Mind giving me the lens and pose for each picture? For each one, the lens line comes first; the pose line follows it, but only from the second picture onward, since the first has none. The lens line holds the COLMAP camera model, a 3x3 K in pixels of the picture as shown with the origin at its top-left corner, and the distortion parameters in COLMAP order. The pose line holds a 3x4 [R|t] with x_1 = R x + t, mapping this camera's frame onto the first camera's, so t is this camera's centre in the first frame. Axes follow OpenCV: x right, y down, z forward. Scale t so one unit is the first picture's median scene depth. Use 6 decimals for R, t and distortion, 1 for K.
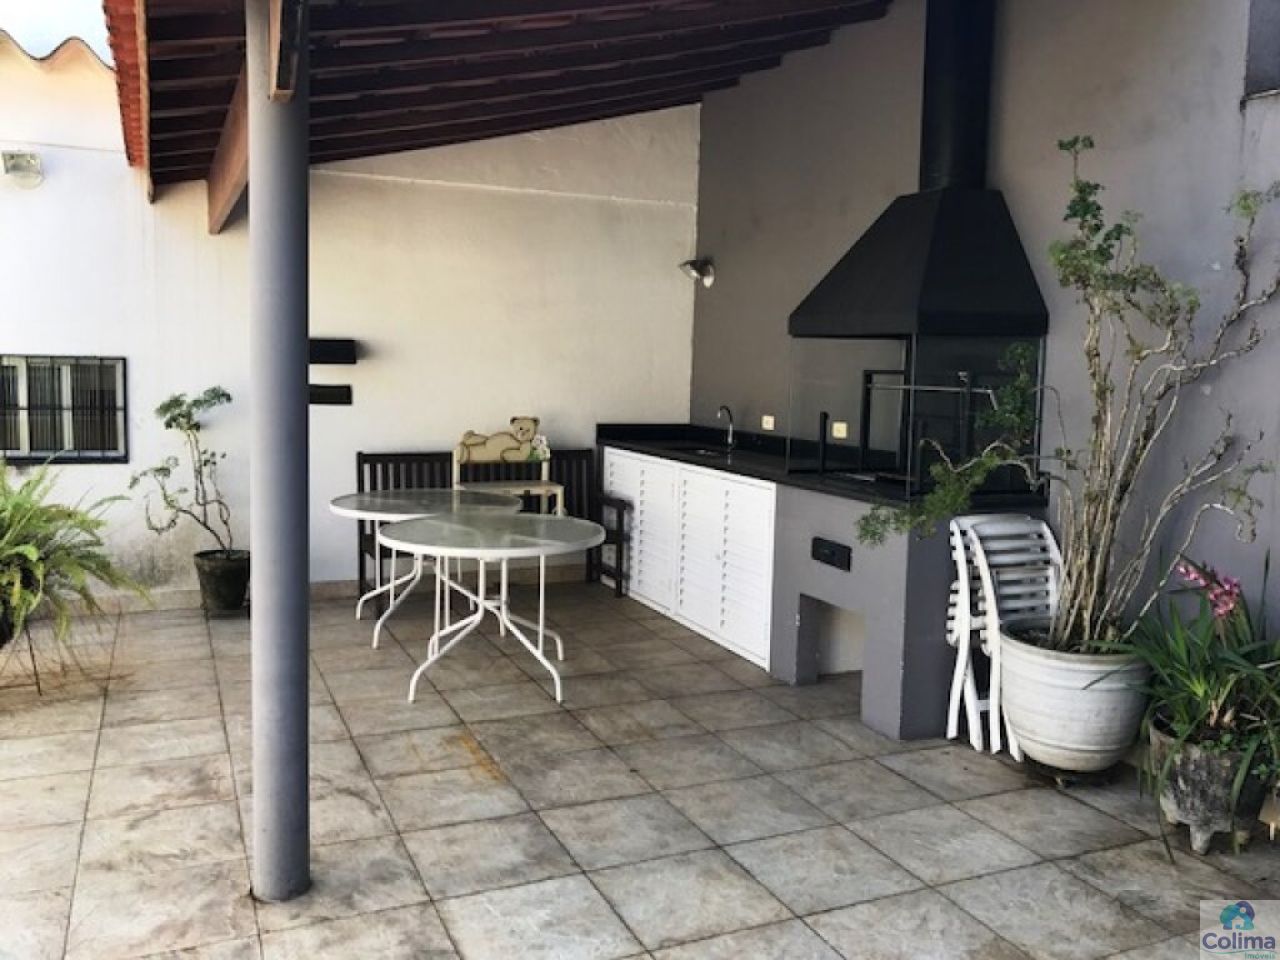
lens RADIAL K [[1089.6, 0, 639.3], [0, 1089.6, 478.0], [0, 0, 1]] dist [0.032421, -0.009656]
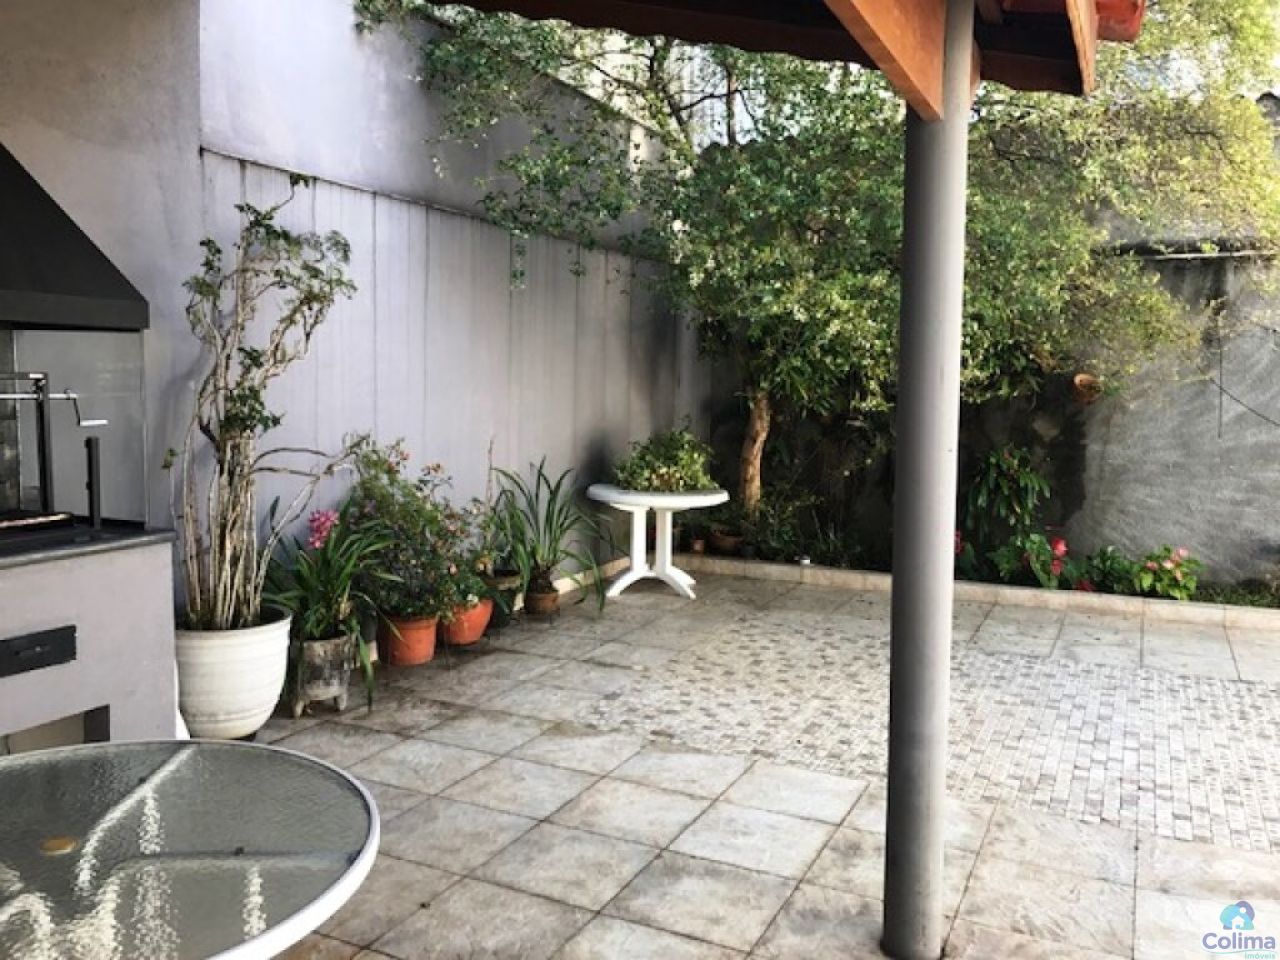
lens RADIAL K [[1052.6, 0, 636.2], [0, 1052.6, 474.7], [0, 0, 1]] dist [0.003312, -0.000363]
pose [[-0.652021, -0.099596, 0.751631, -0.390126], [0.049885, 0.983552, 0.173601, -0.093921], [-0.756558, 0.150686, -0.636328, 0.813846]]
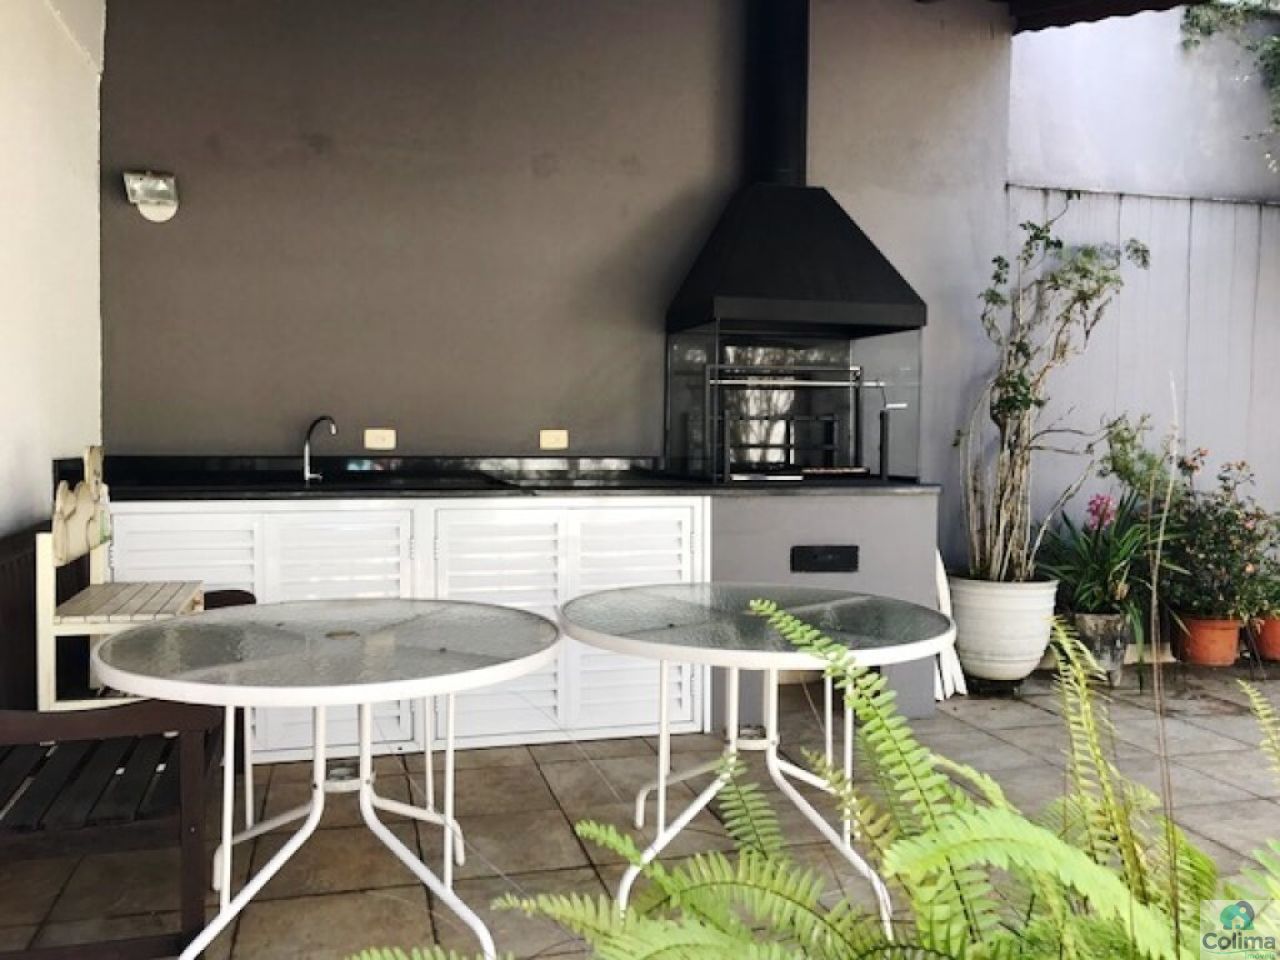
lens RADIAL K [[1052.6, 0, 636.2], [0, 1052.6, 474.7], [0, 0, 1]] dist [0.003312, -0.000363]
pose [[0.140722, -0.058717, 0.988306, -0.525245], [0.101450, 0.993840, 0.044601, -0.041698], [-0.984838, 0.093988, 0.145812, 0.747501]]
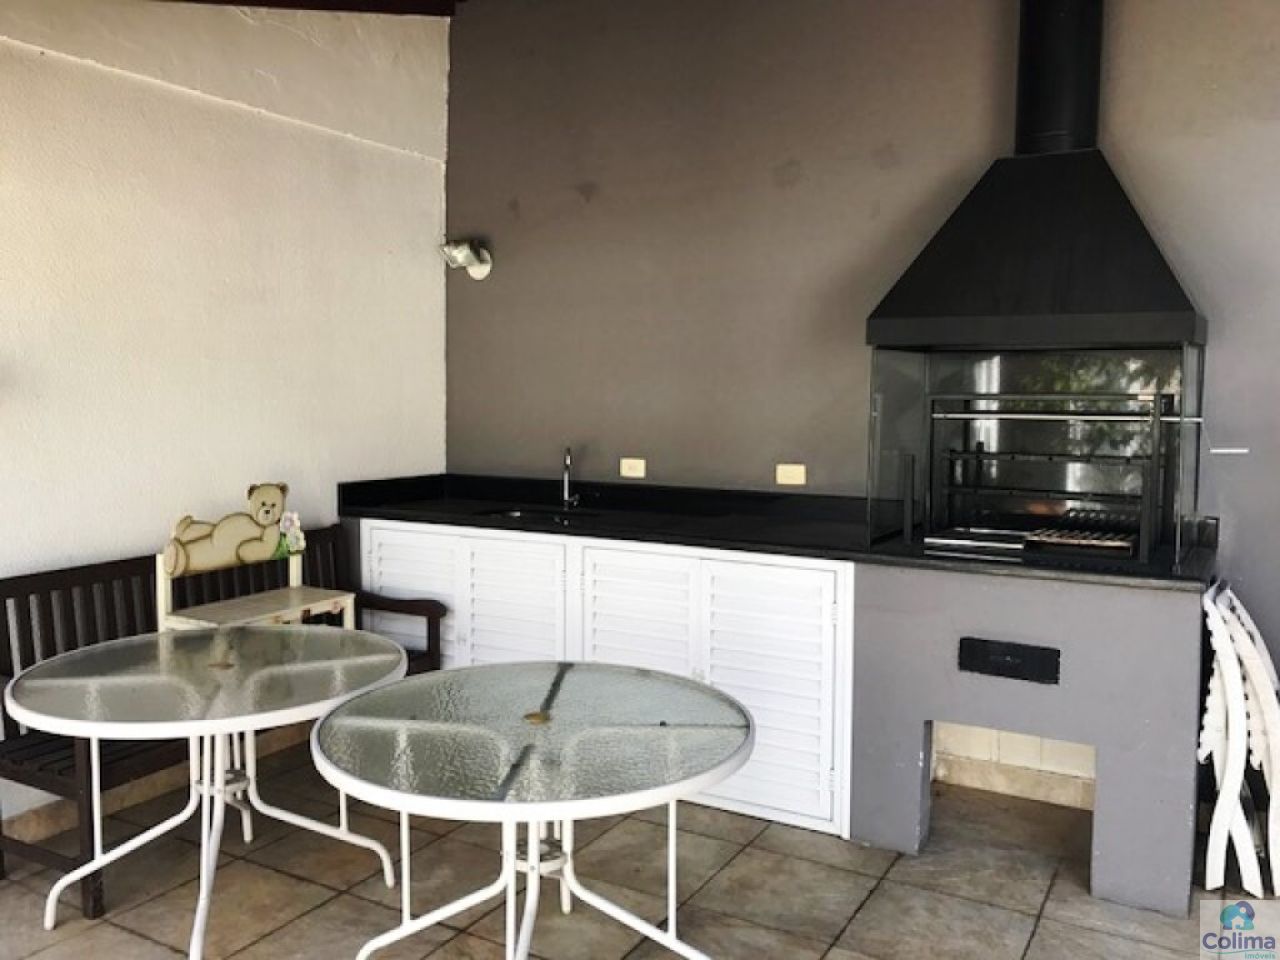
lens RADIAL K [[1052.6, 0, 636.2], [0, 1052.6, 474.7], [0, 0, 1]] dist [0.003312, -0.000363]
pose [[0.805324, -0.068647, 0.588847, -0.292284], [0.077381, 0.996947, 0.010395, -0.053423], [-0.587763, 0.037194, 0.808178, 0.437209]]
